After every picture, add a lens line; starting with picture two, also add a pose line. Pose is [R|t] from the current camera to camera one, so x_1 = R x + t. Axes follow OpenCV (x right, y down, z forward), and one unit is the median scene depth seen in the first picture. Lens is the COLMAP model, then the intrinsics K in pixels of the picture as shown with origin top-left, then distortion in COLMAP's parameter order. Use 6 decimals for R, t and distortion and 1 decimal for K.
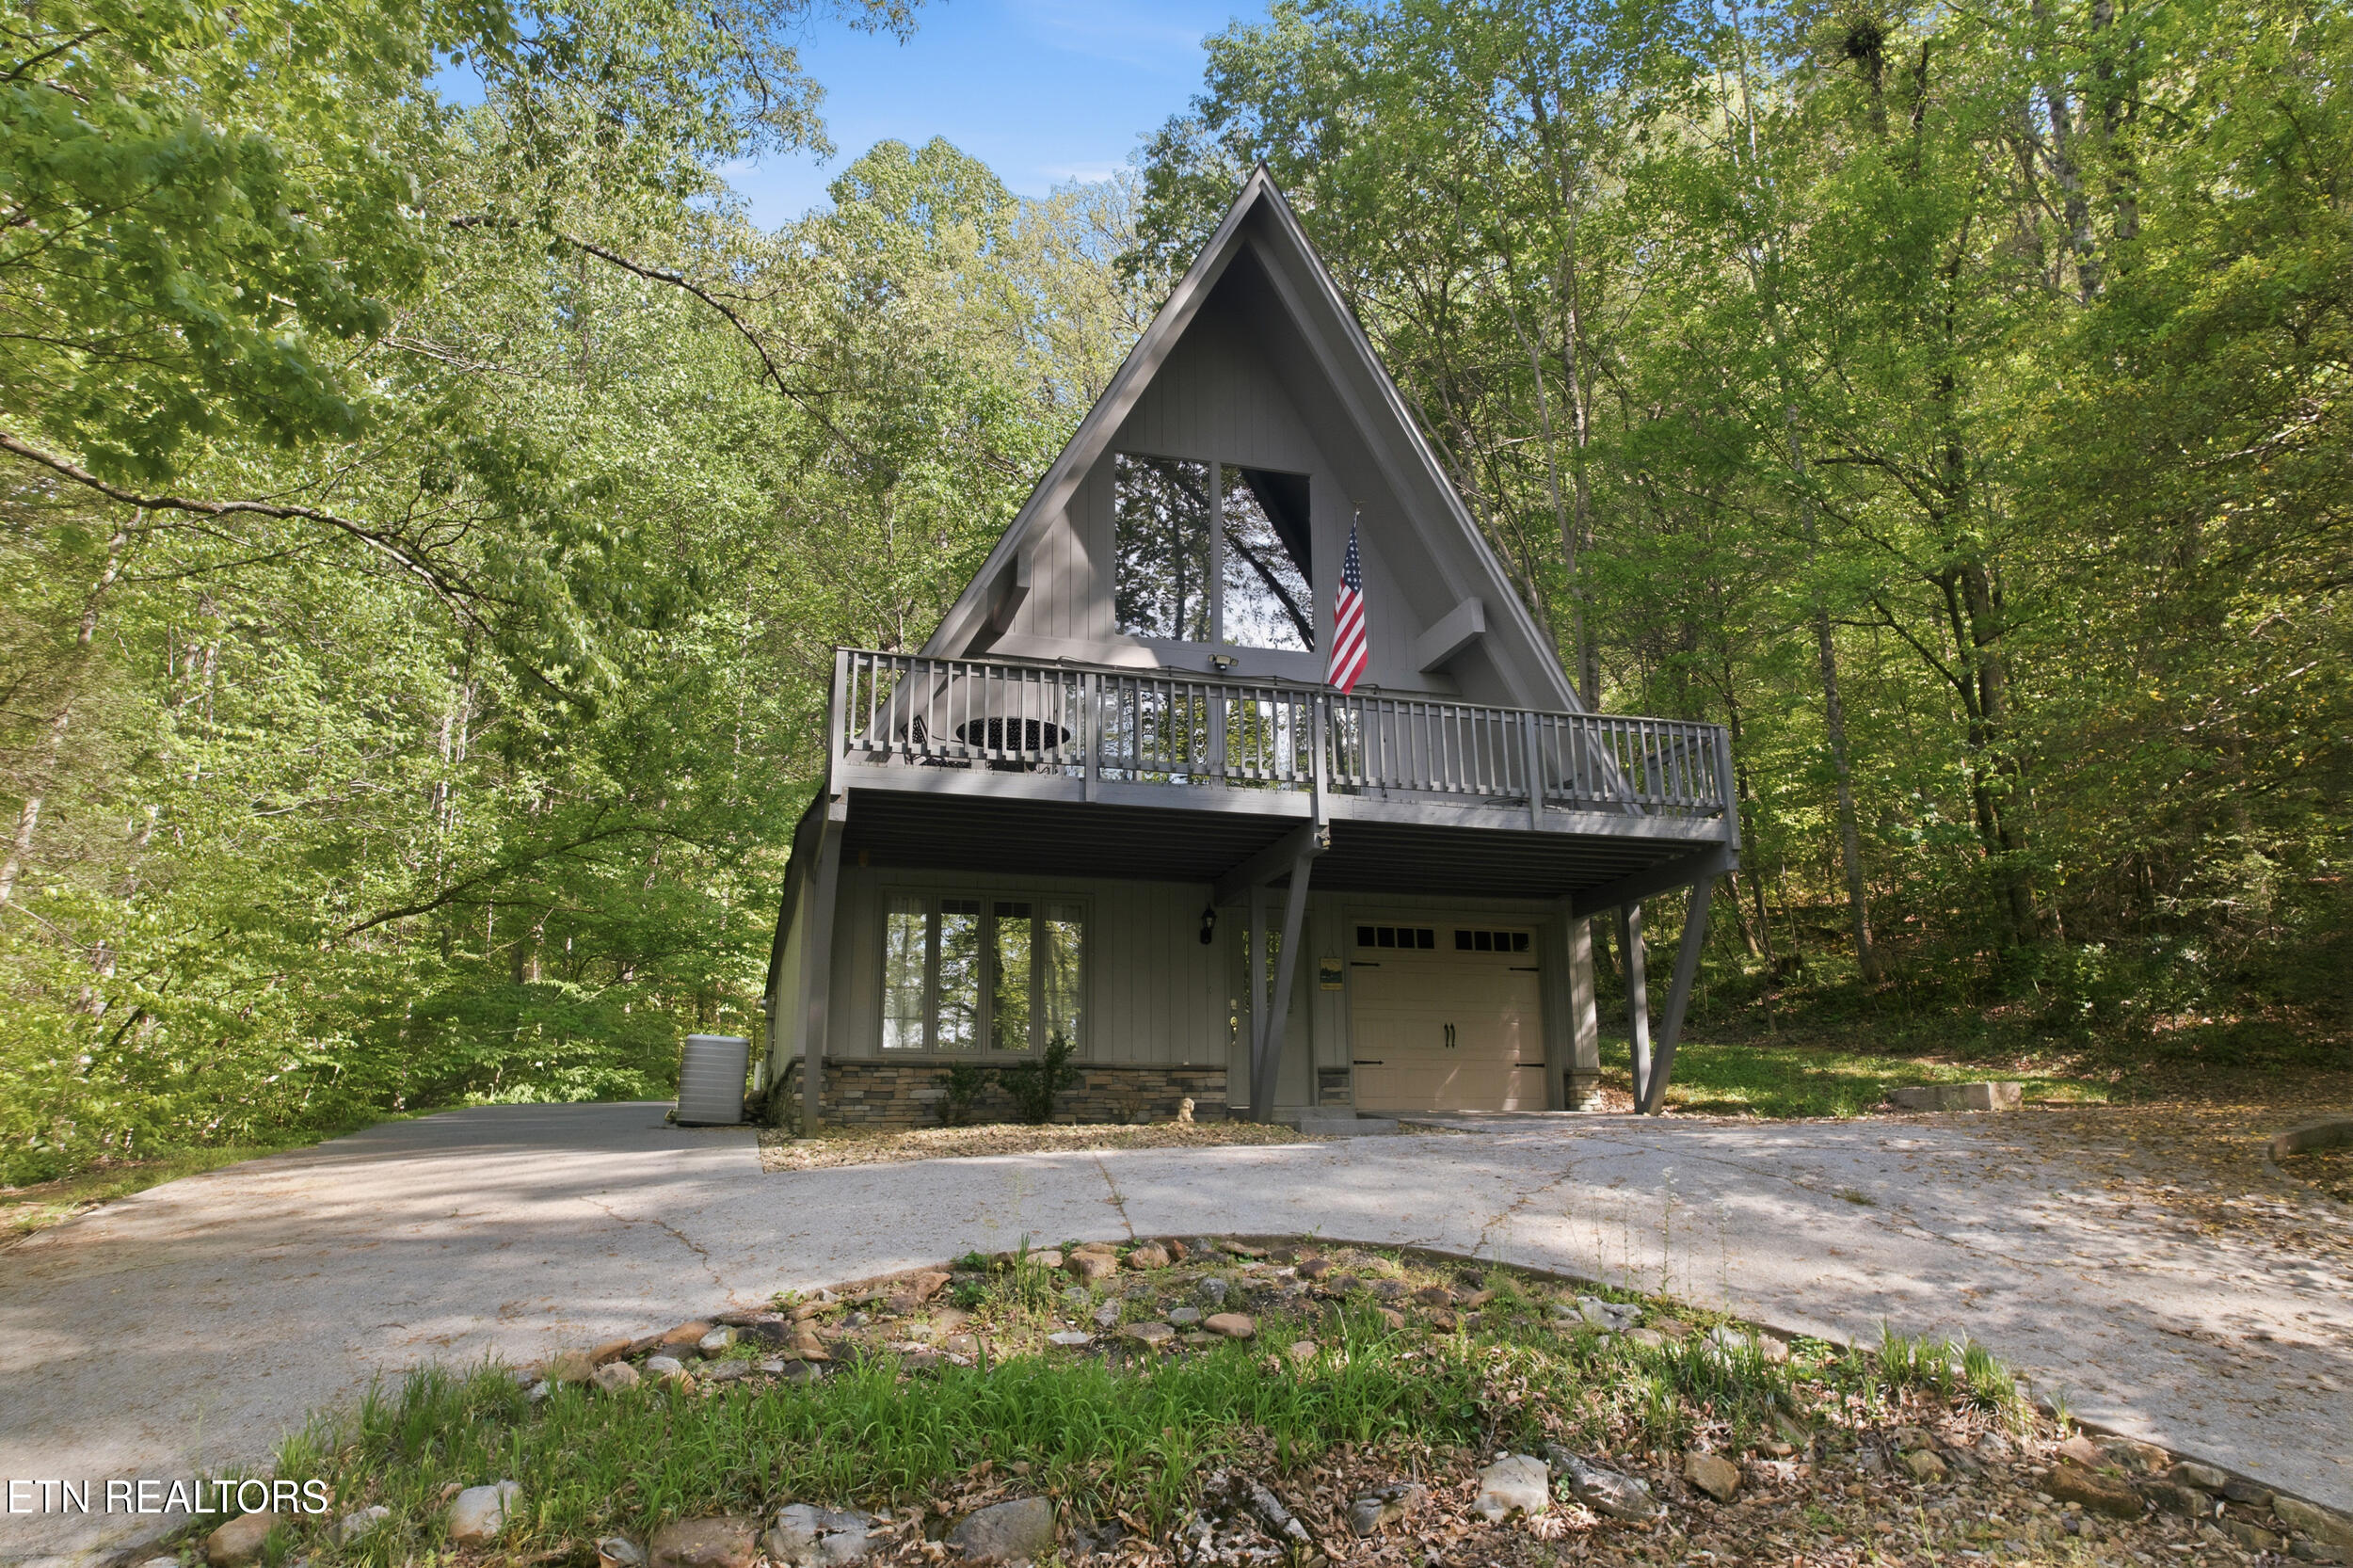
lens RADIAL K [[1486.3, 0, 1176.5], [0, 1486.3, 784.0], [0, 0, 1]] dist [-0.061987, -0.000107]
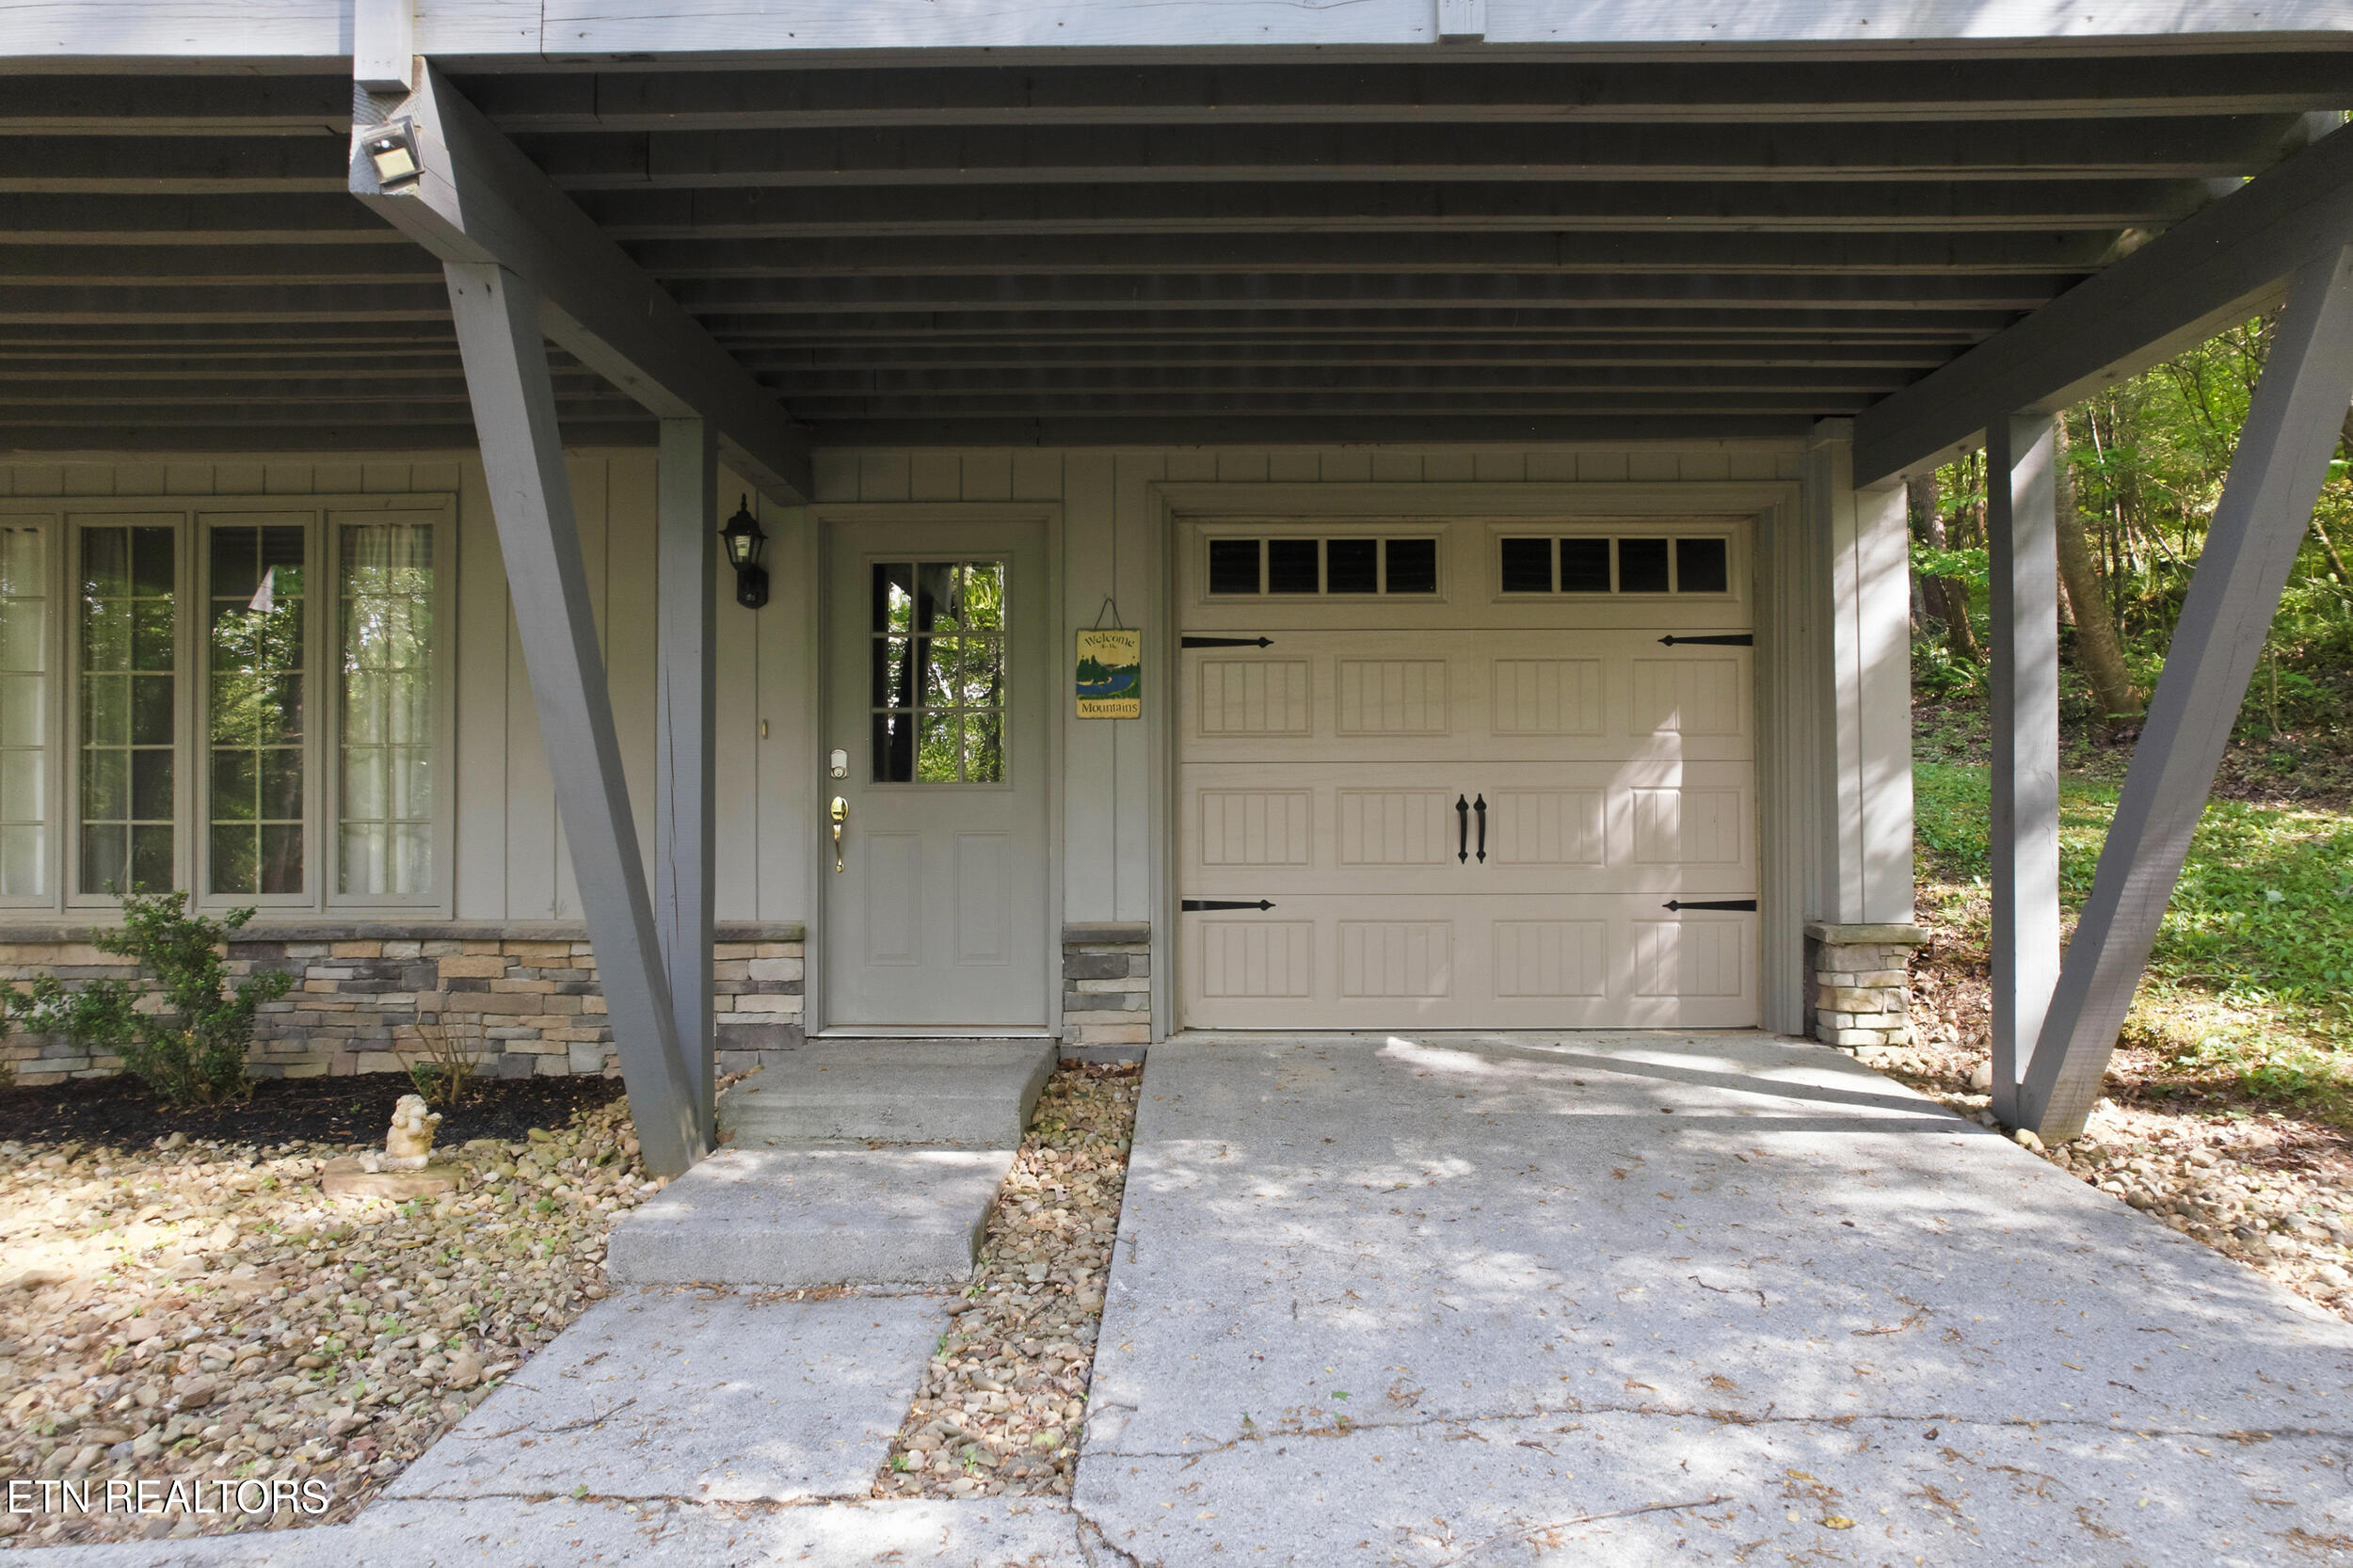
lens RADIAL K [[1486.3, 0, 1176.5], [0, 1486.3, 784.0], [0, 0, 1]] dist [-0.061987, -0.000107]
pose [[0.957427, 0.000768, -0.288673, 0.226532], [0.071143, 0.968525, 0.238534, 0.068362], [0.279771, -0.248916, 0.927238, 0.661015]]
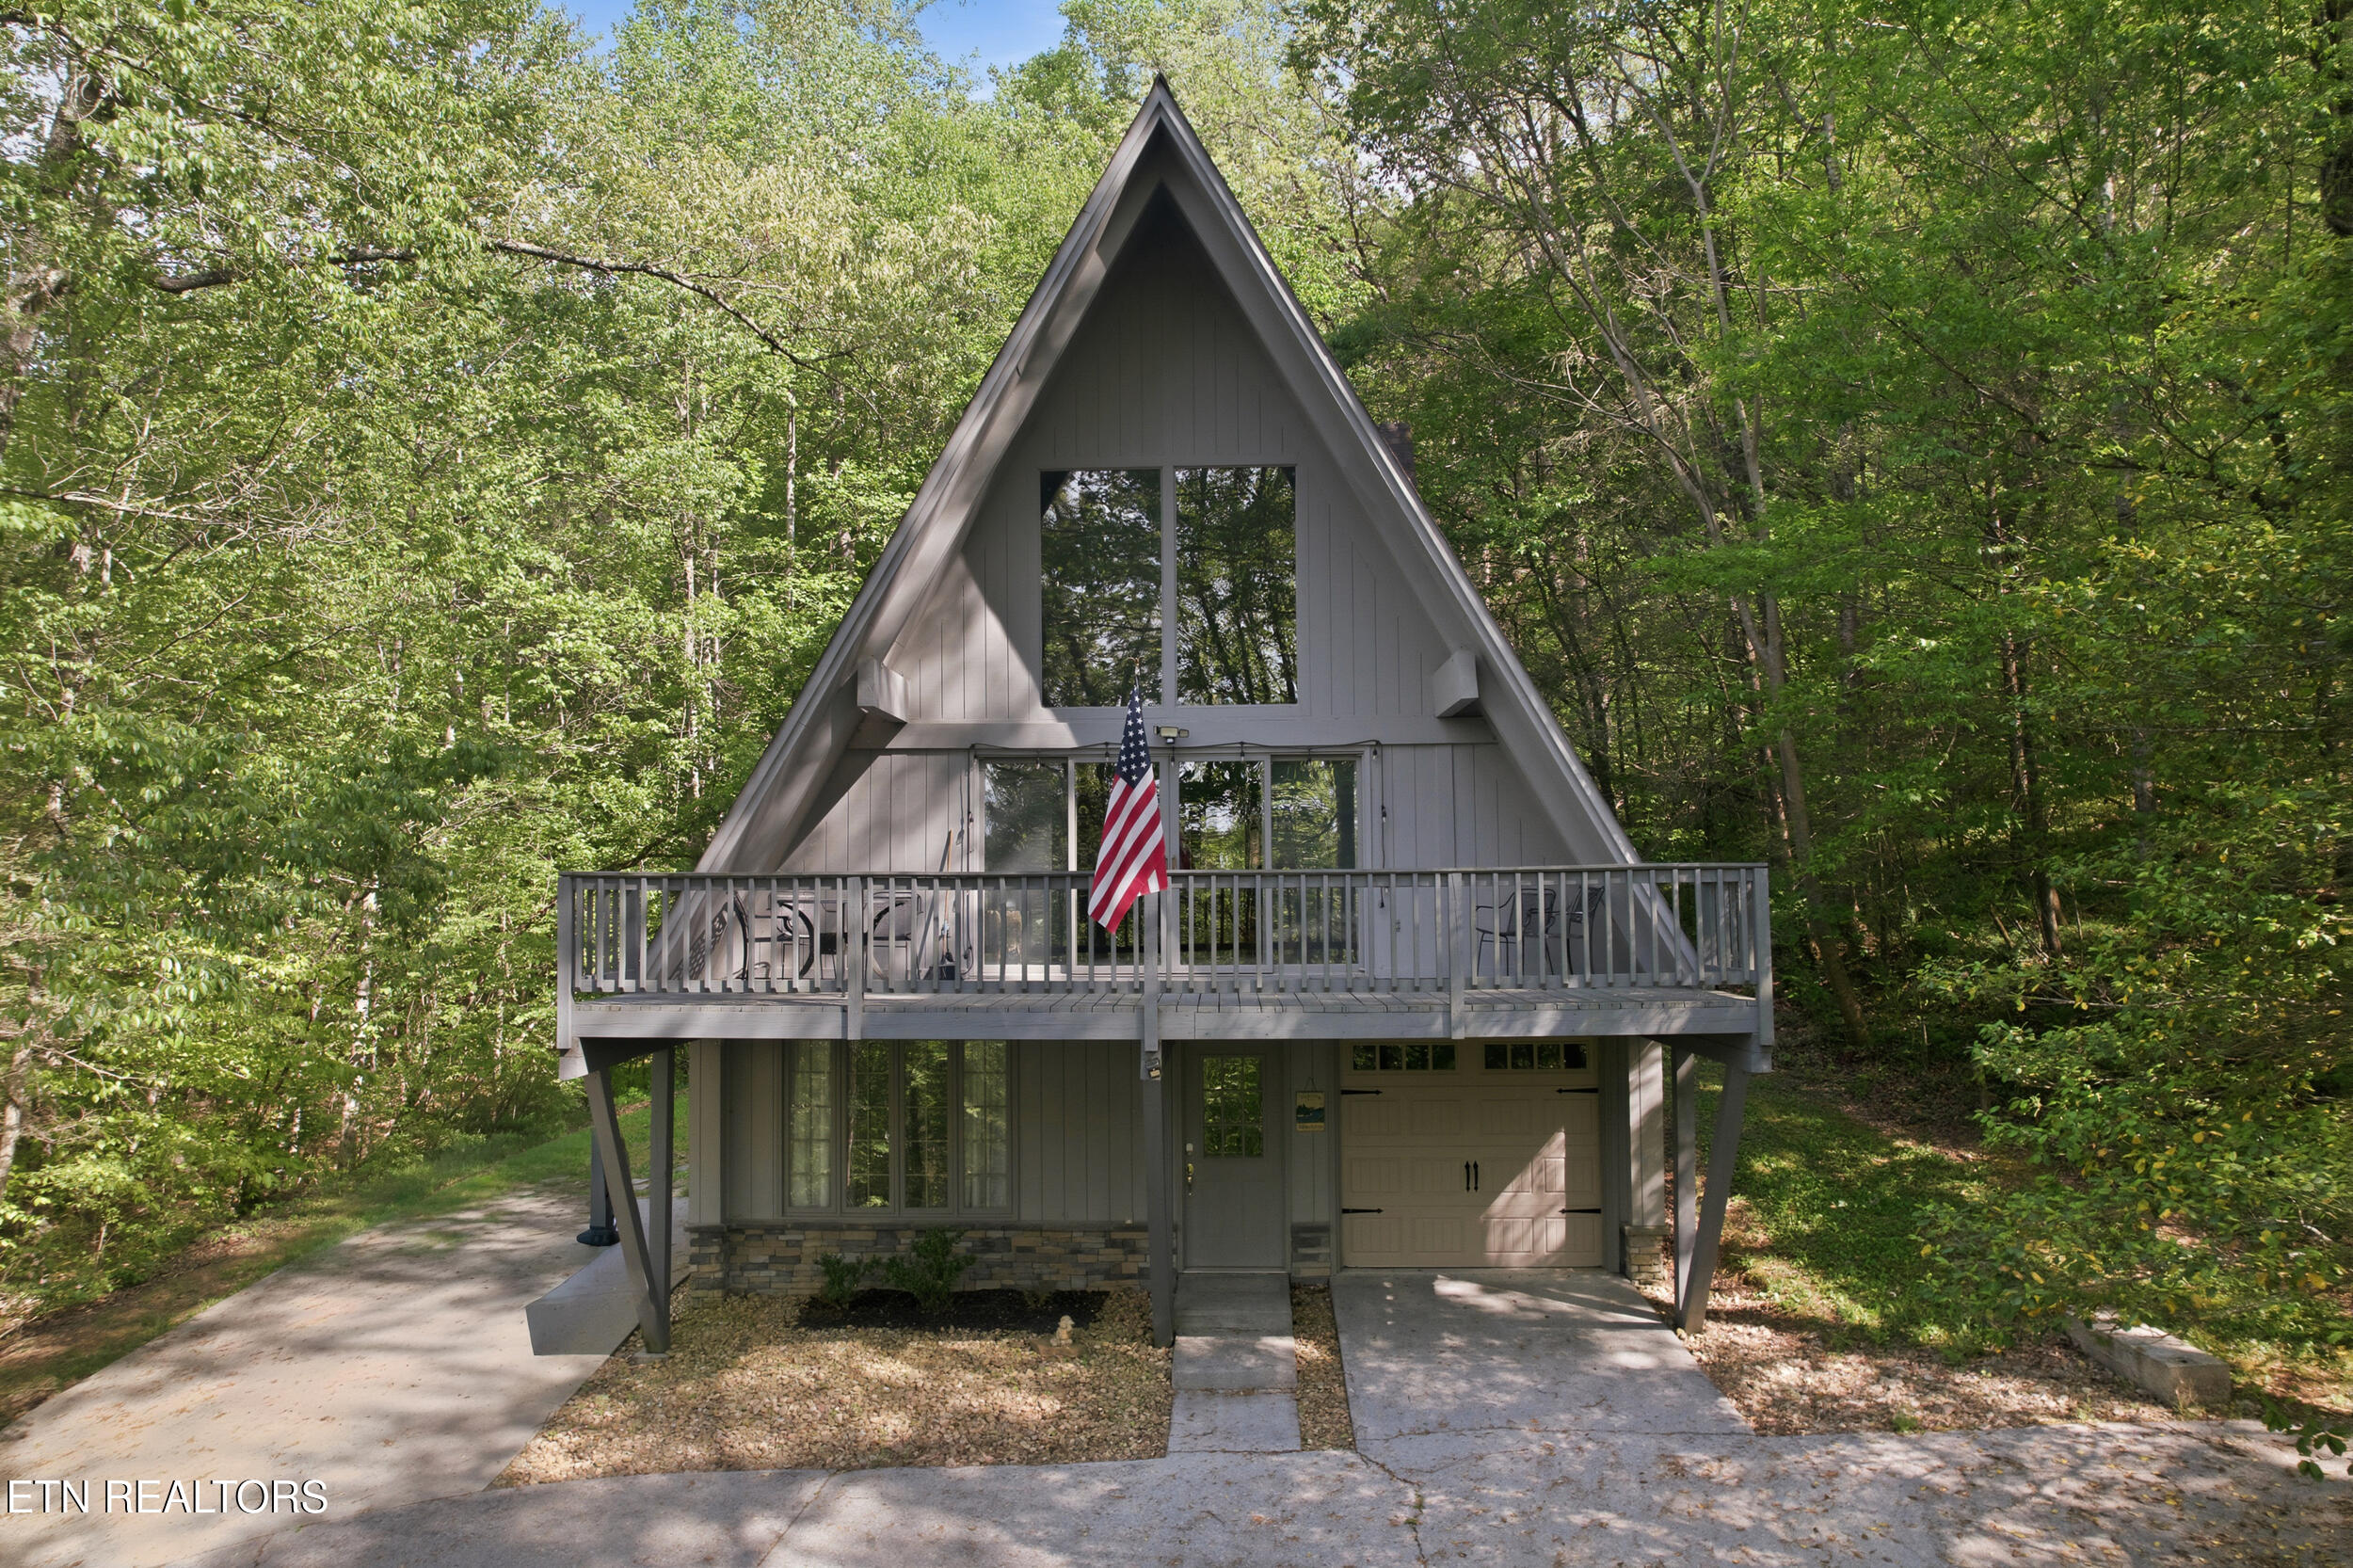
lens RADIAL K [[1486.3, 0, 1176.5], [0, 1486.3, 784.0], [0, 0, 1]] dist [-0.061987, -0.000107]
pose [[0.949430, -0.020003, -0.313341, 0.297200], [0.080709, 0.979982, 0.181991, -0.208871], [0.303429, -0.198077, 0.932039, 0.242460]]
